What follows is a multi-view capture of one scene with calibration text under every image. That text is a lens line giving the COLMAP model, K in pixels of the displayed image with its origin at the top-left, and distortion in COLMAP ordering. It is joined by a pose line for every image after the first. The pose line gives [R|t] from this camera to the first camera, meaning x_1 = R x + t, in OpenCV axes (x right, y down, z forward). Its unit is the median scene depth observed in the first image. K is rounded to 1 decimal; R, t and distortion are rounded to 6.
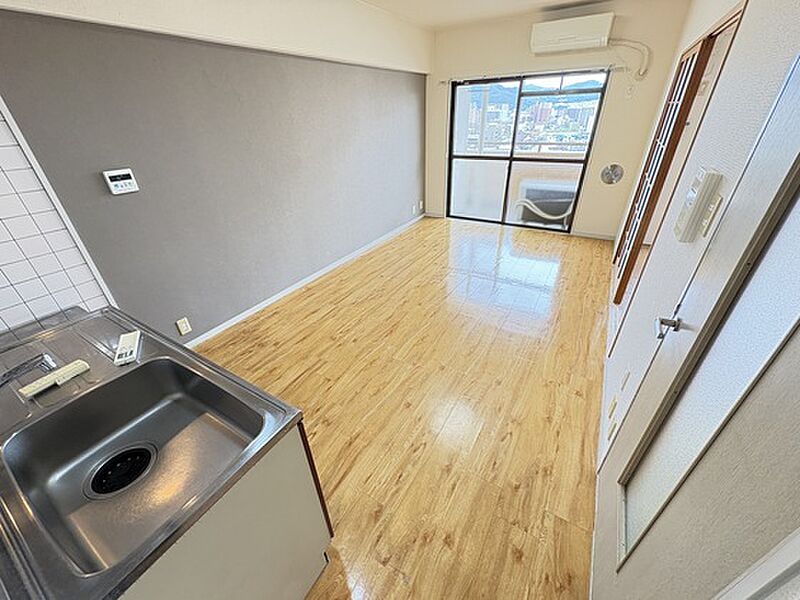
lens RADIAL K [[318.3, 0, 399.1], [0, 318.3, 298.6], [0, 0, 1]] dist [-0.001434, -0.000129]
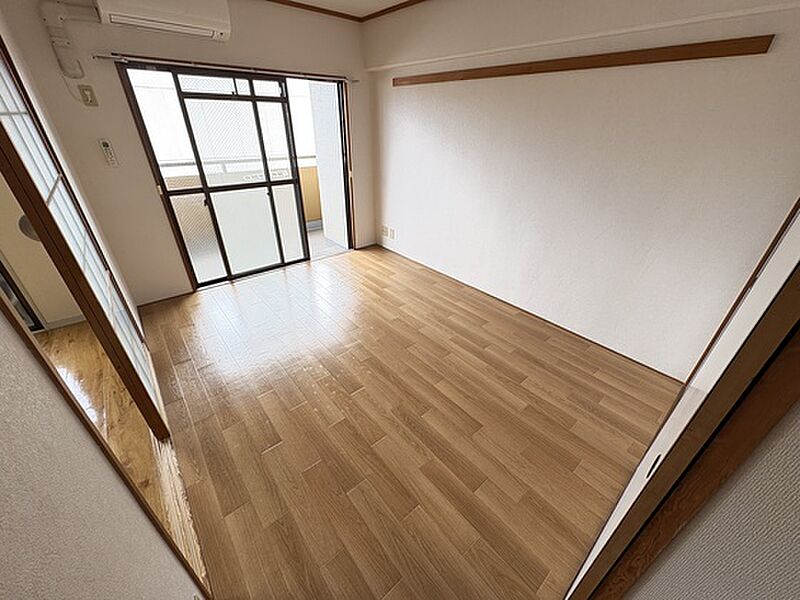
lens RADIAL K [[318.3, 0, 400.0], [0, 318.3, 303.1], [0, 0, 1]] dist [-0.001434, -0.000129]
pose [[0.322352, -0.440102, 0.838093, -0.268256], [0.458907, 0.847013, 0.268279, -0.239405], [-0.827945, 0.298127, 0.475002, 0.435773]]
